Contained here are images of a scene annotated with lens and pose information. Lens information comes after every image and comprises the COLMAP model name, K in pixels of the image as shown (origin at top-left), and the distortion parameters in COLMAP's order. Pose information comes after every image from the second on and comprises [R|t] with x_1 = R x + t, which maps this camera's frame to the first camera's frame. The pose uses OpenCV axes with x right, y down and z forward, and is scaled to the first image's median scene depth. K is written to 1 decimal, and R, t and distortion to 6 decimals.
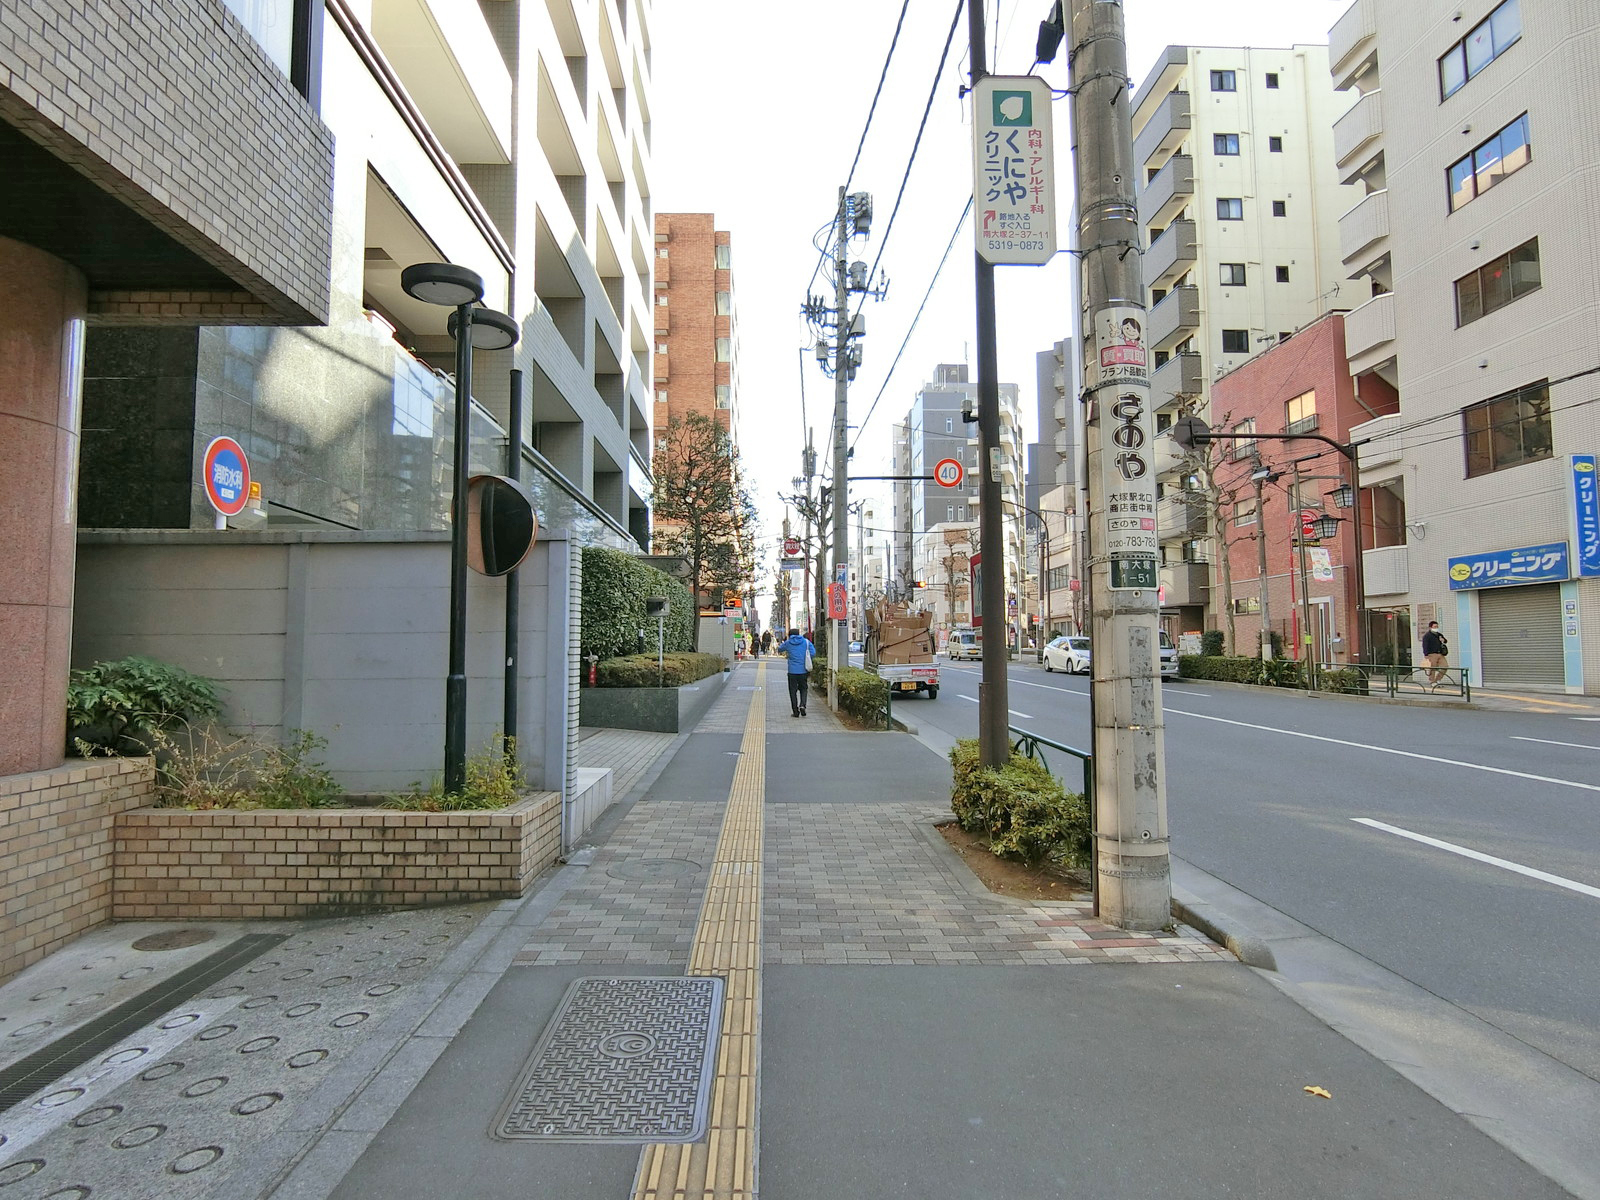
lens RADIAL K [[875.6, 0, 789.9], [0, 875.6, 599.5], [0, 0, 1]] dist [-0.020568, -0.003188]
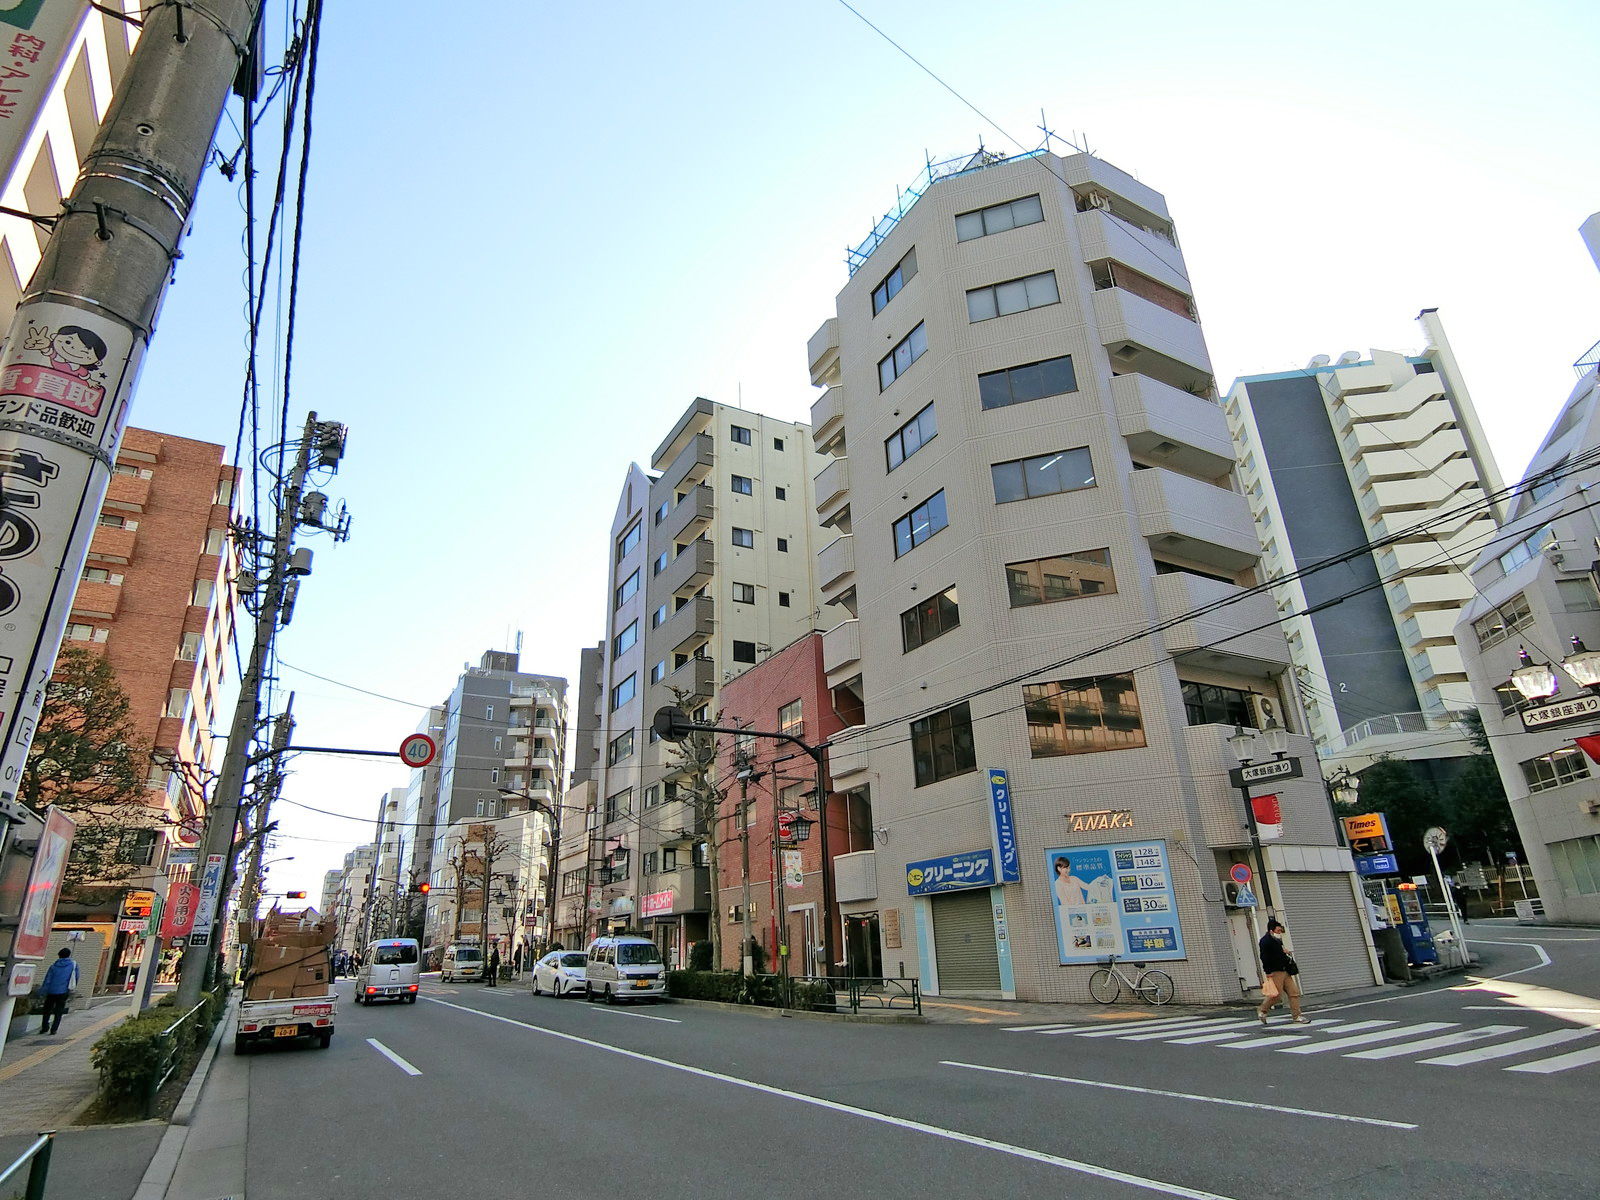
lens RADIAL K [[875.6, 0, 789.9], [0, 875.6, 599.5], [0, 0, 1]] dist [-0.020568, -0.003188]
pose [[0.882361, 0.151365, 0.445565, 0.115575], [0.005287, 0.943607, -0.331026, 0.000222], [-0.470544, 0.294440, 0.831802, 0.087859]]
